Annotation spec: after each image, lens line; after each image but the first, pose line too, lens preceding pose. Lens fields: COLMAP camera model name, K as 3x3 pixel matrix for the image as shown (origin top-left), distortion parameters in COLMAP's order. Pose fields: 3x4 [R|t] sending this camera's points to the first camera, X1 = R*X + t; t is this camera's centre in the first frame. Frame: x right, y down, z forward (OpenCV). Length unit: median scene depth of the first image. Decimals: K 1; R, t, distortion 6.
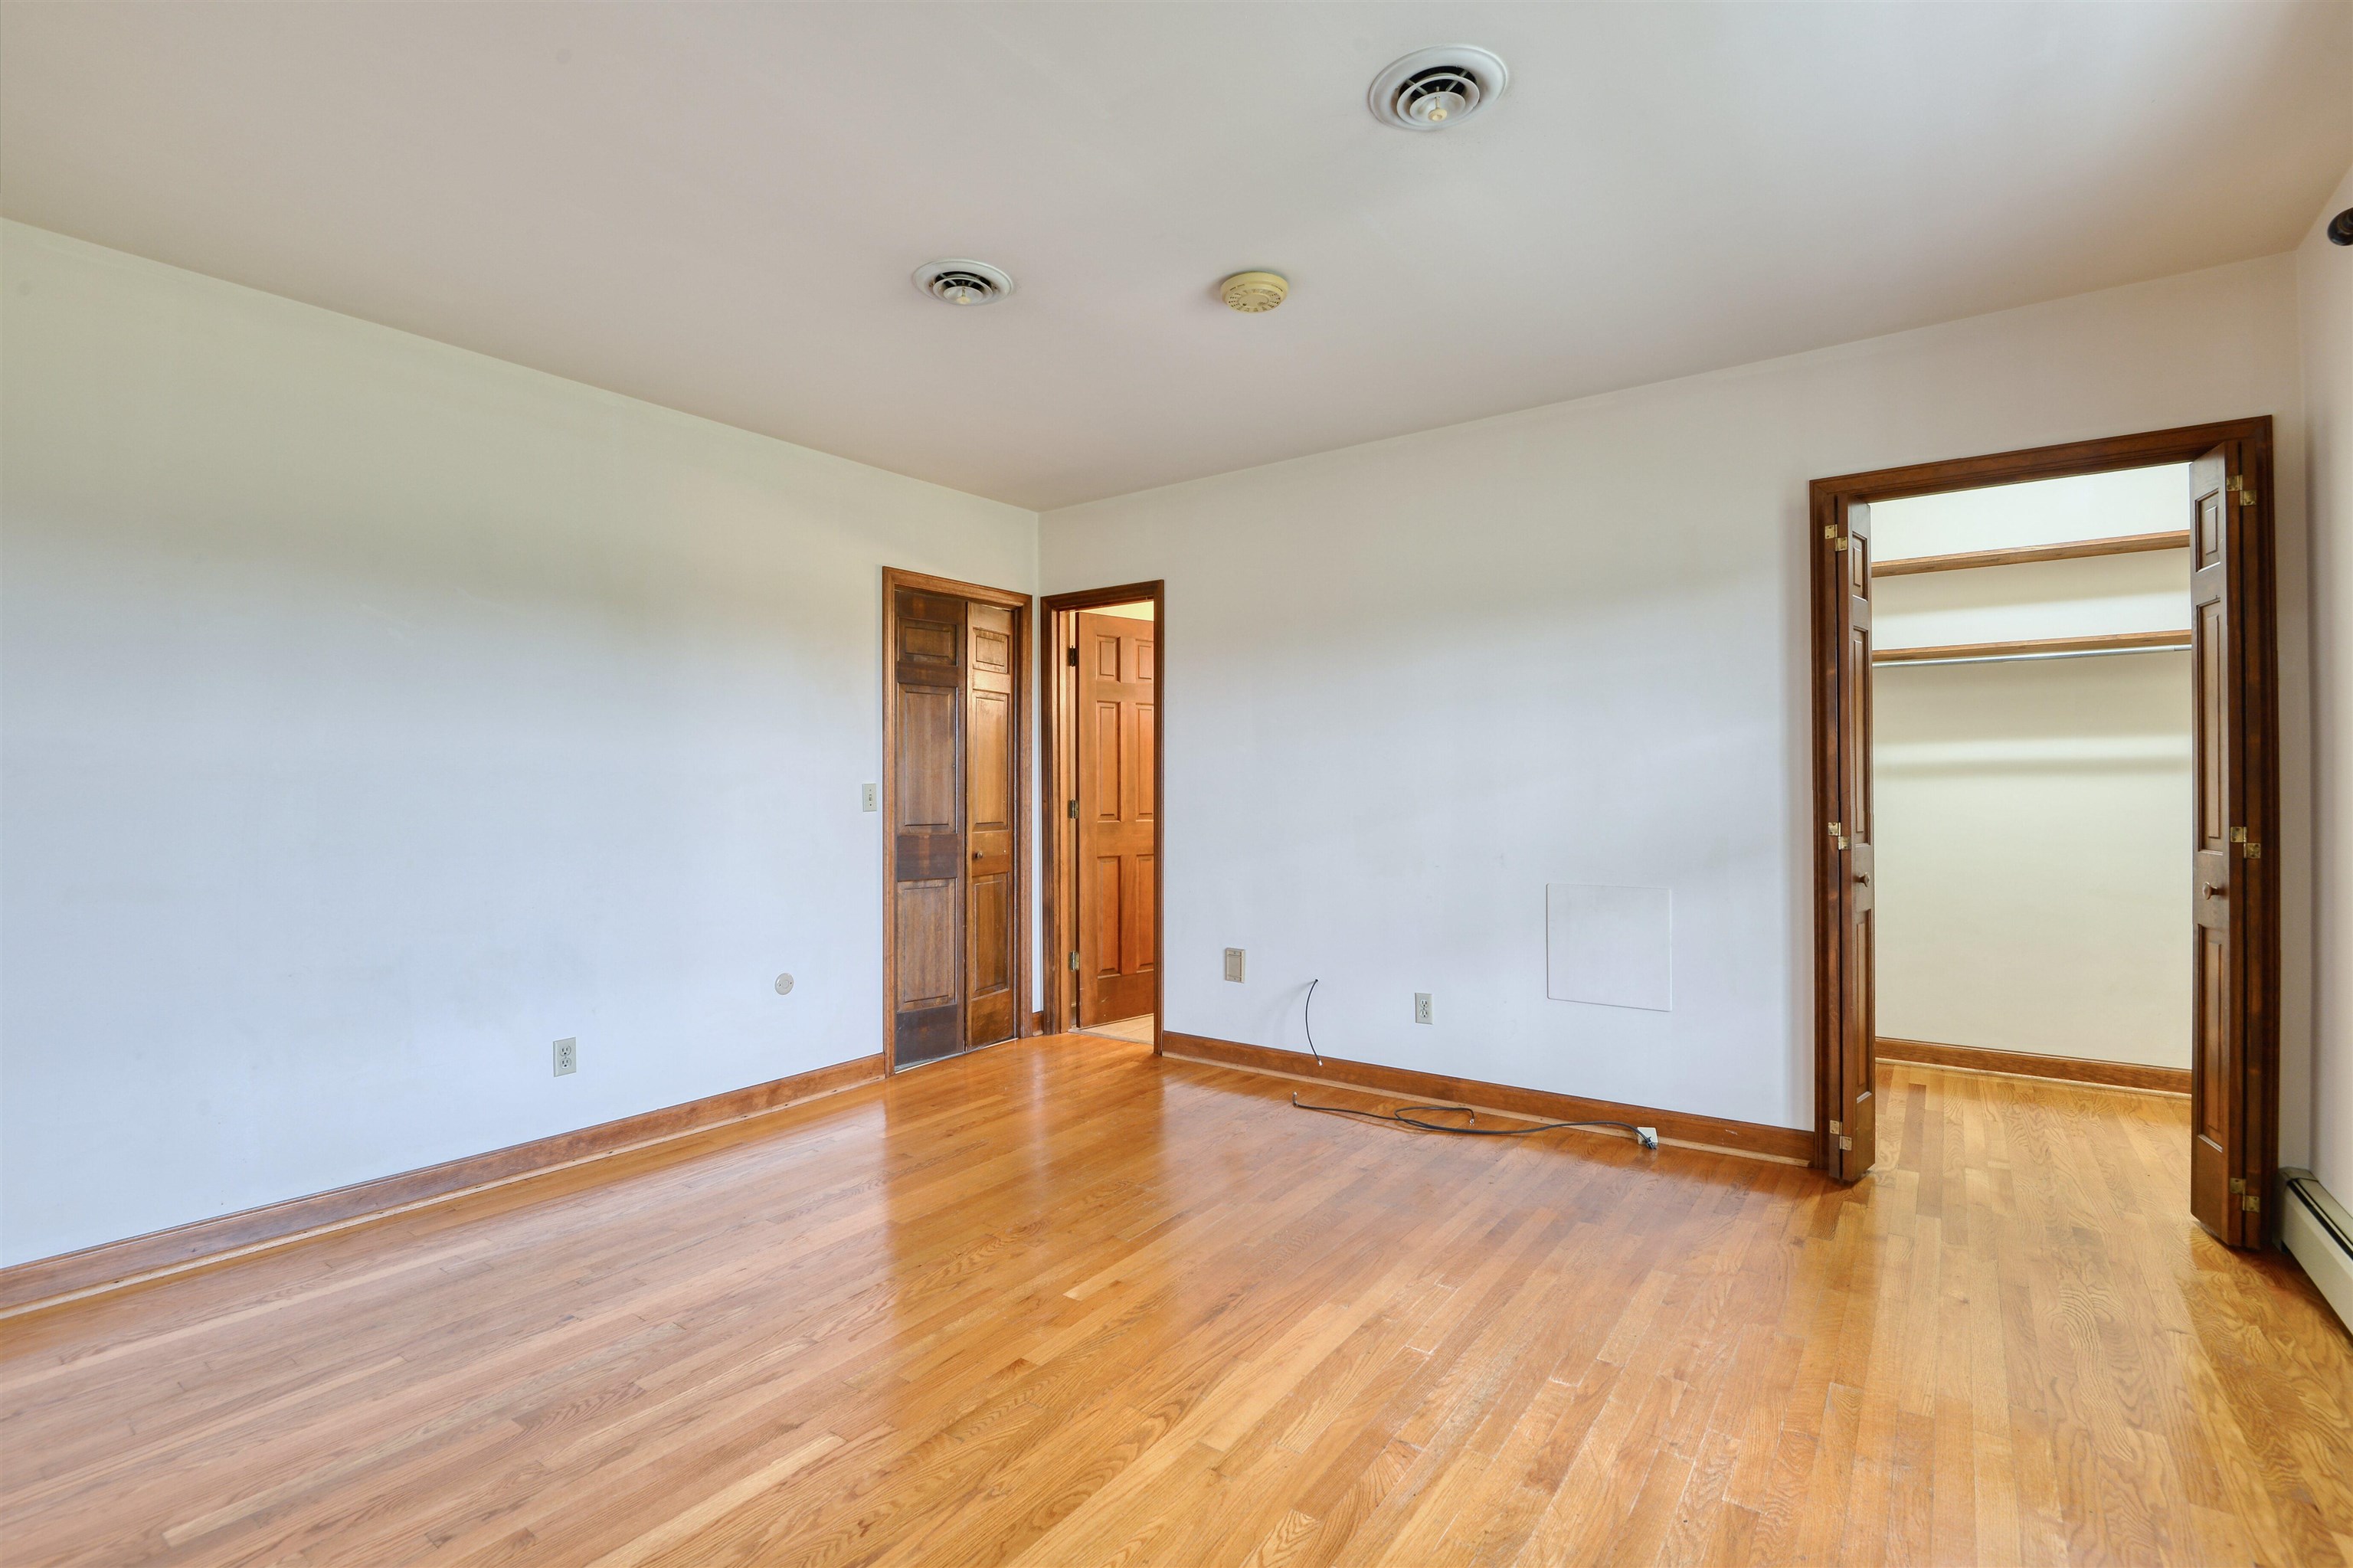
lens RADIAL K [[1091.1, 0, 1167.8], [0, 1091.1, 789.3], [0, 0, 1]] dist [-0.010664, -0.003107]
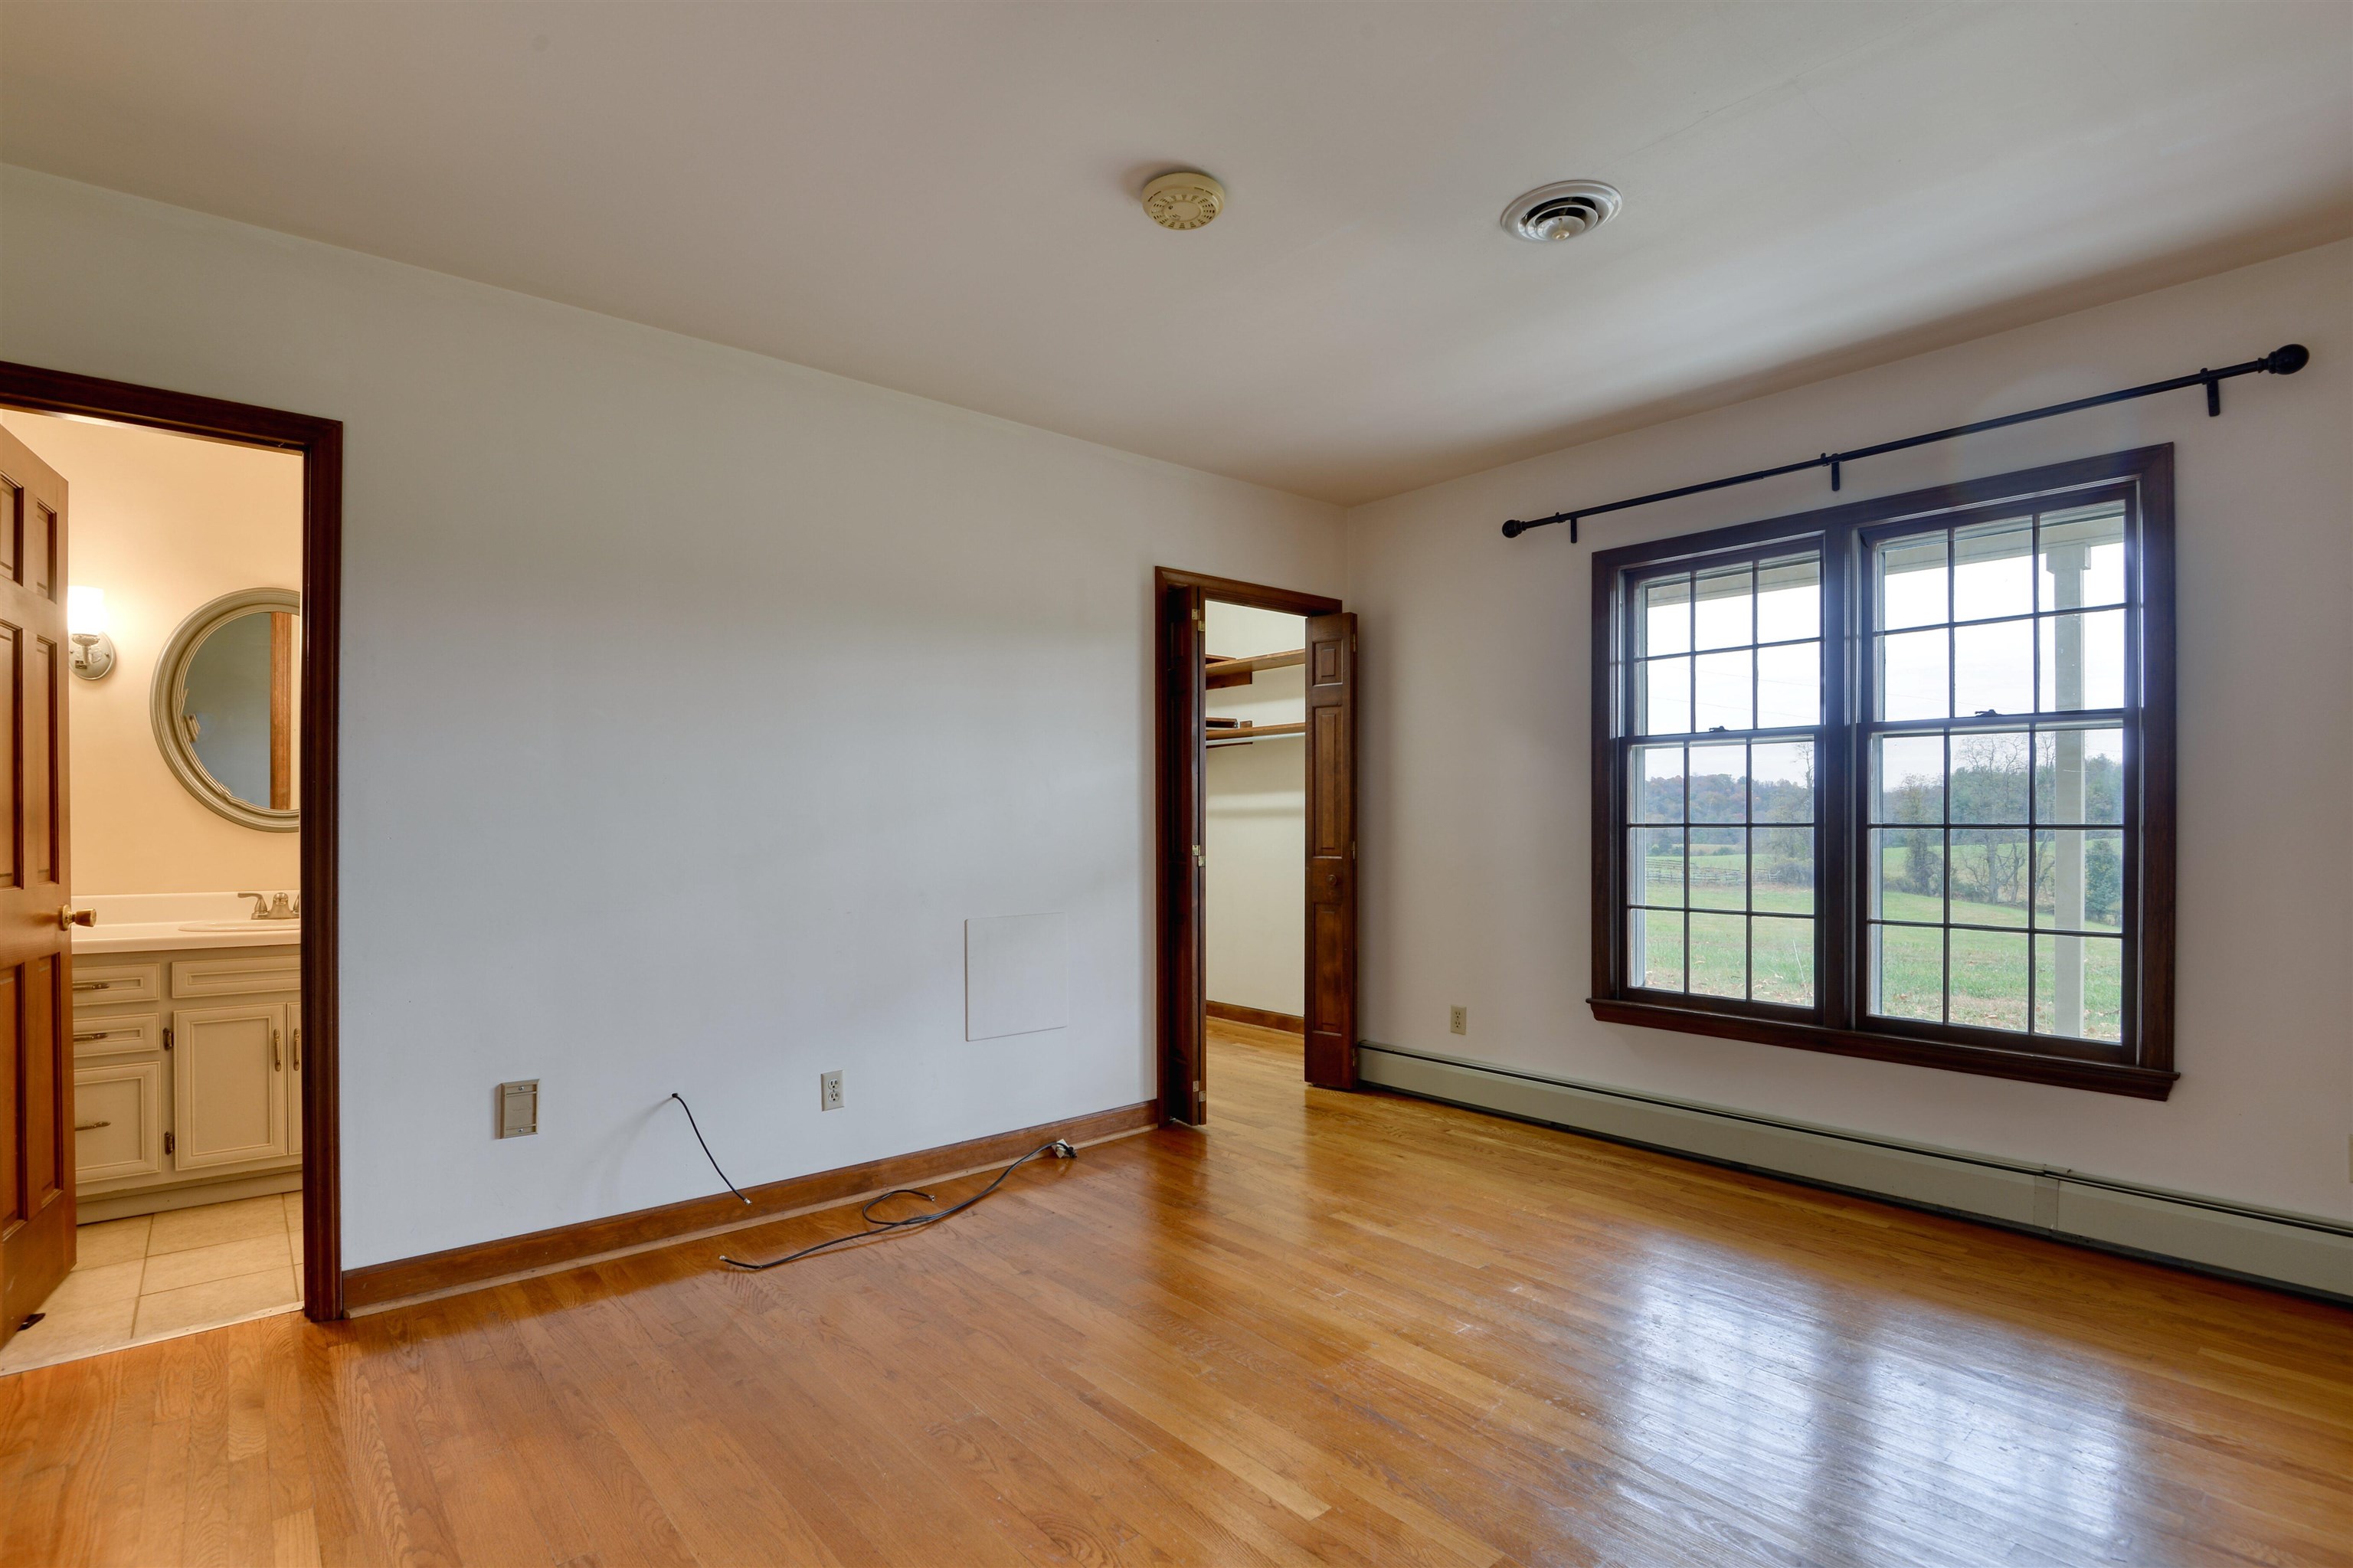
lens RADIAL K [[1111.0, 0, 1174.5], [0, 1111.0, 831.8], [0, 0, 1]] dist [-0.000025, -0.000289]
pose [[0.241010, -0.008133, 0.970488, -0.674279], [0.001775, 0.999967, 0.007939, 0.003909], [-0.970521, -0.000191, 0.241017, 0.743806]]
